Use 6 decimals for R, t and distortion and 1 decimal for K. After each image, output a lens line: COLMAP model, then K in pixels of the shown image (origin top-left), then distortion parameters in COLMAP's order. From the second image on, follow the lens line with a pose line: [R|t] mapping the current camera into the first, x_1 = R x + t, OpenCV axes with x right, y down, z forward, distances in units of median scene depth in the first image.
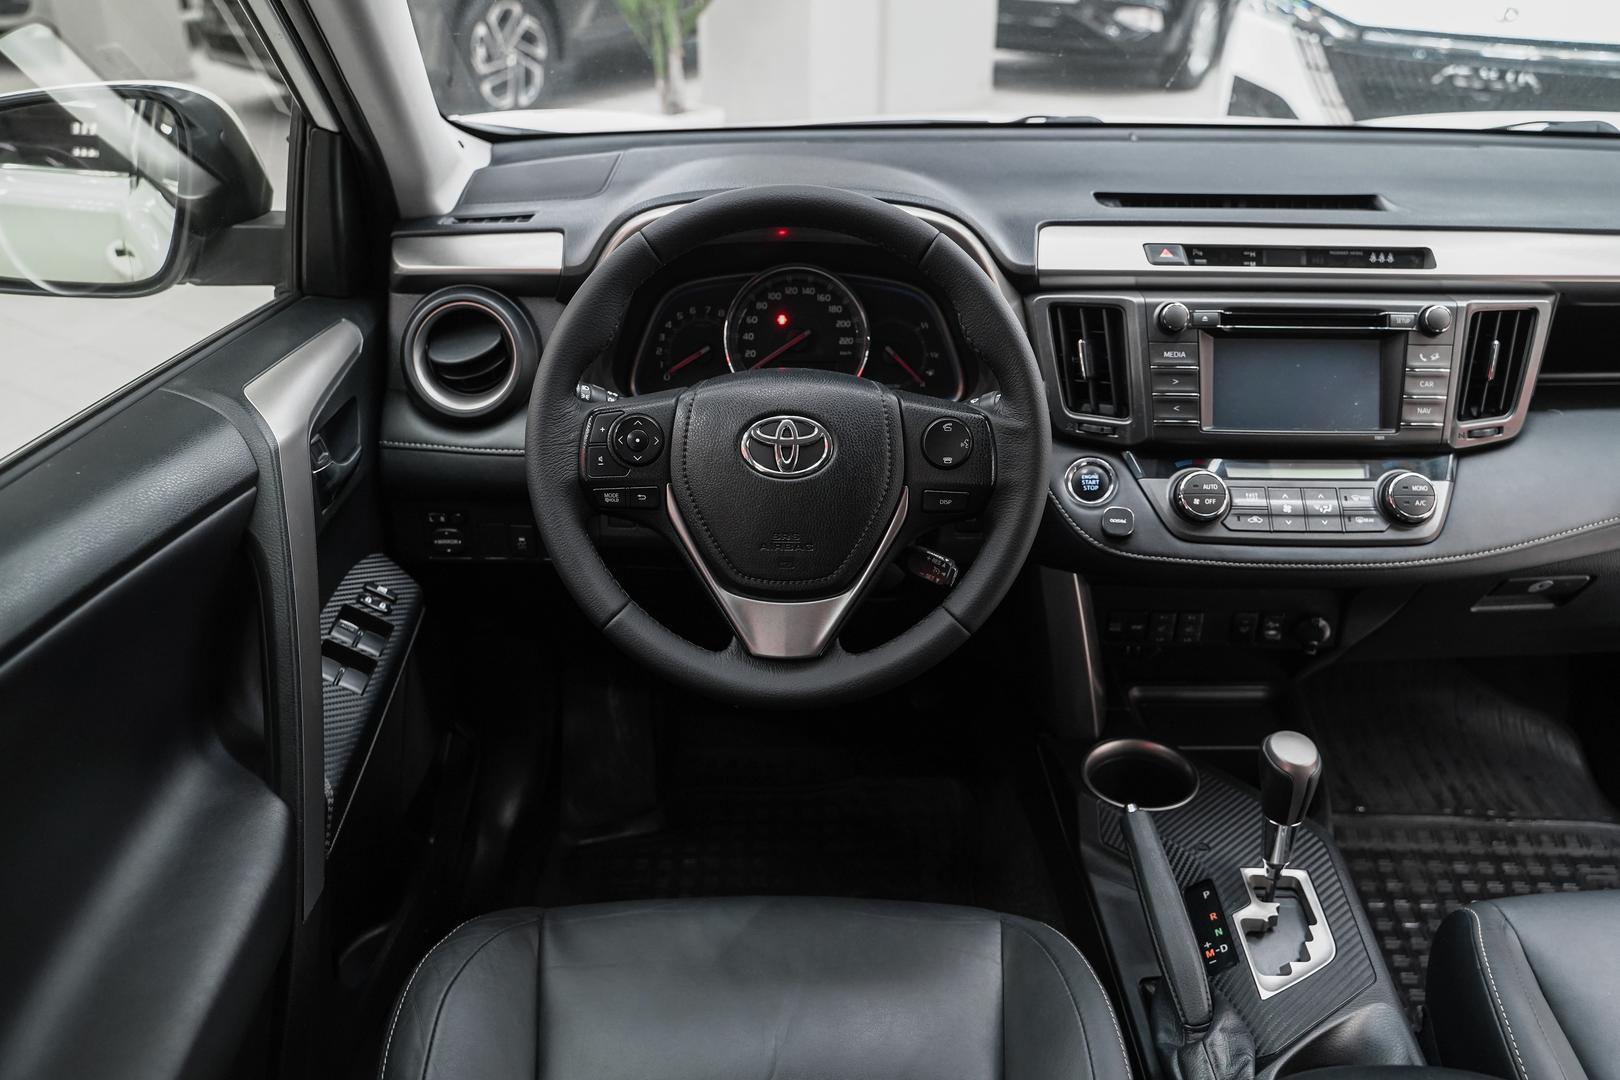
lens RADIAL K [[1270.9, 0, 810.0], [0, 1270.9, 540.0], [0, 0, 1]] dist [-0.024712, 0.046476]
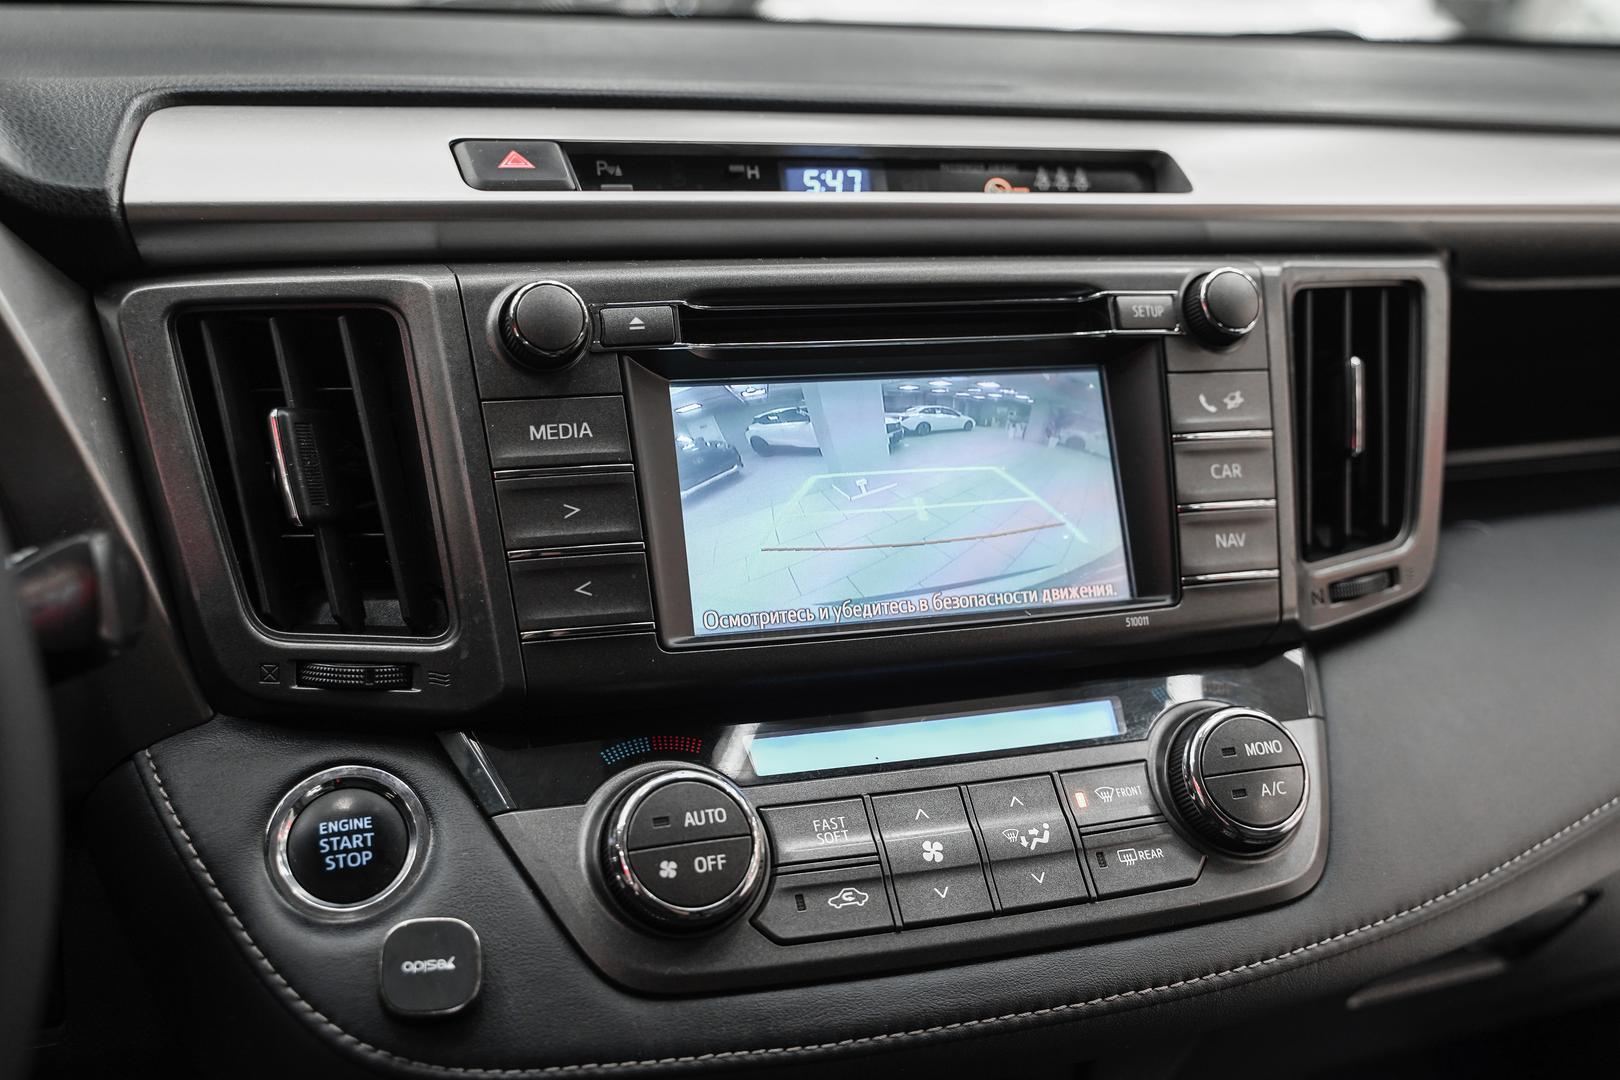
lens RADIAL K [[1698.6, 0, 810.0], [0, 1698.6, 540.0], [0, 0, 1]] dist [0.012584, -0.002473]
pose [[0.944880, -0.074097, 0.318923, 0.201617], [0.125588, 0.981572, -0.144030, -0.044289], [-0.302374, 0.176144, 0.936773, 0.555567]]
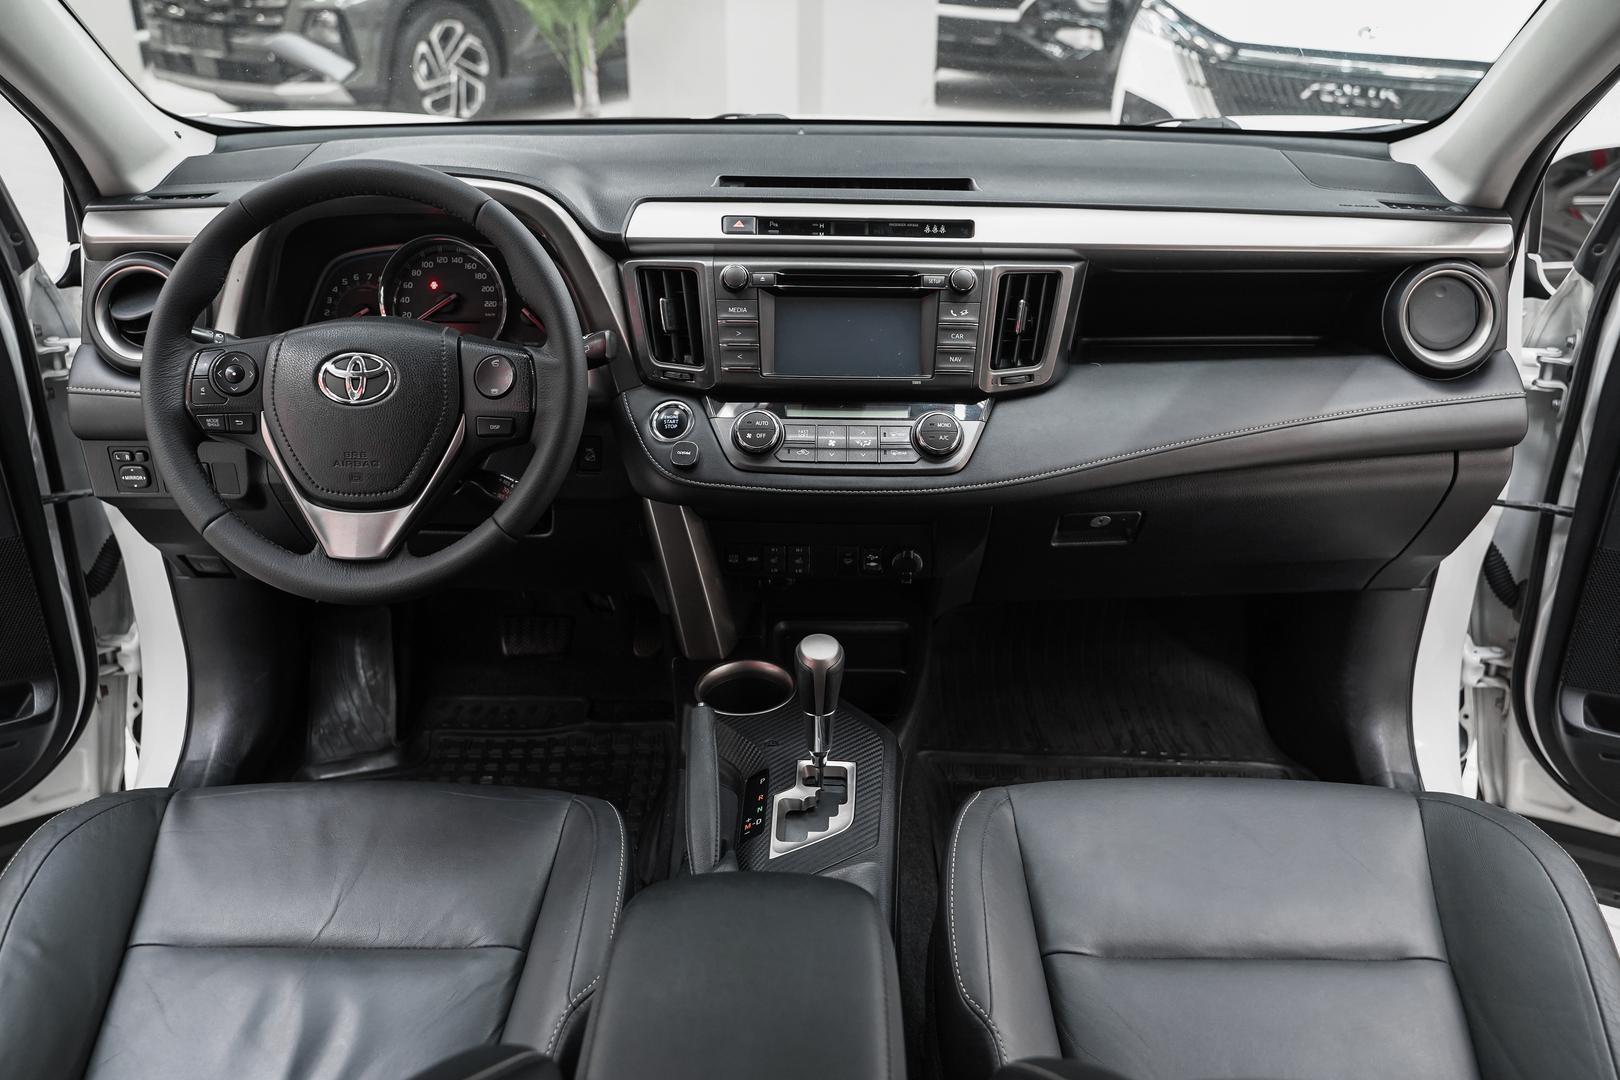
lens RADIAL K [[1305.9, 0, 812.9], [0, 1305.9, 528.3], [0, 0, 1]] dist [-0.004450, -0.003658]
pose [[0.999984, 0.004033, -0.003922, 0.356519], [-0.004159, 0.999457, -0.032678, 0.089378], [0.003788, 0.032694, 0.999458, -0.176904]]
